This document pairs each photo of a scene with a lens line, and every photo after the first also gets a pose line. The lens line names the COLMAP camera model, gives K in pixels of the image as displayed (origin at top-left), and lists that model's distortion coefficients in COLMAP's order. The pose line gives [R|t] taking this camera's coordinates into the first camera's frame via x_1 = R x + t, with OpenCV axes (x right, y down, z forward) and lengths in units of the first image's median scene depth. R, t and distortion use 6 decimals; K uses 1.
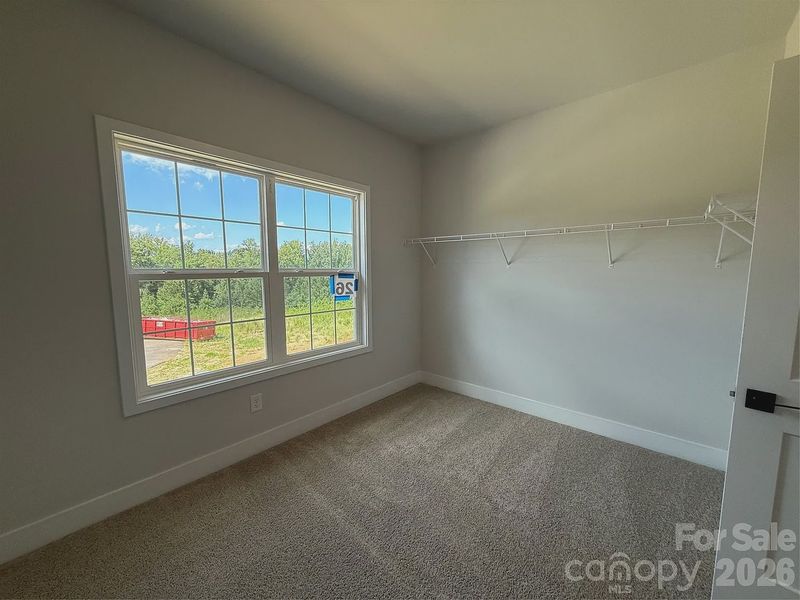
lens RADIAL K [[320.1, 0, 403.4], [0, 320.1, 298.6], [0, 0, 1]] dist [0.001162, 0.000325]
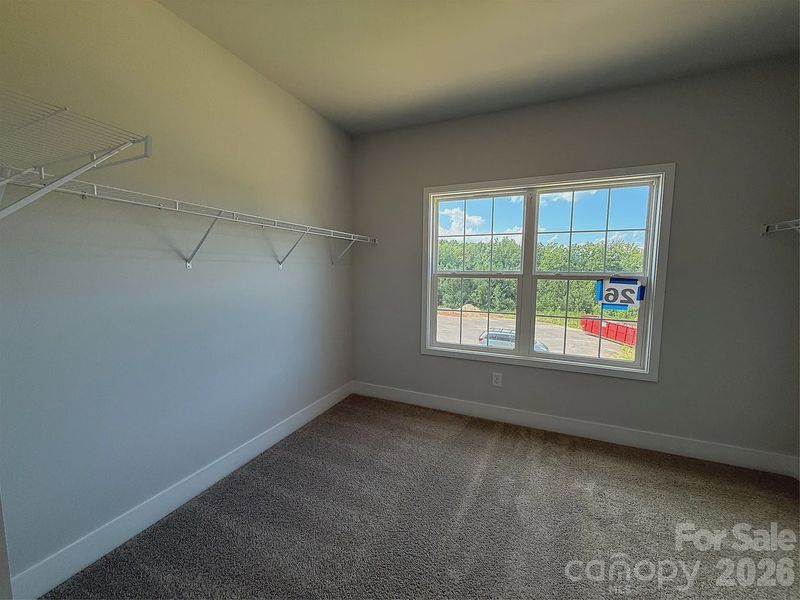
lens RADIAL K [[320.1, 0, 399.0], [0, 320.1, 297.1], [0, 0, 1]] dist [0.001162, 0.000325]
pose [[0.295990, 0.088608, -0.951072, 0.463640], [-0.093727, 0.993577, 0.063399, -0.028231], [0.950582, 0.070376, 0.302394, 0.195723]]
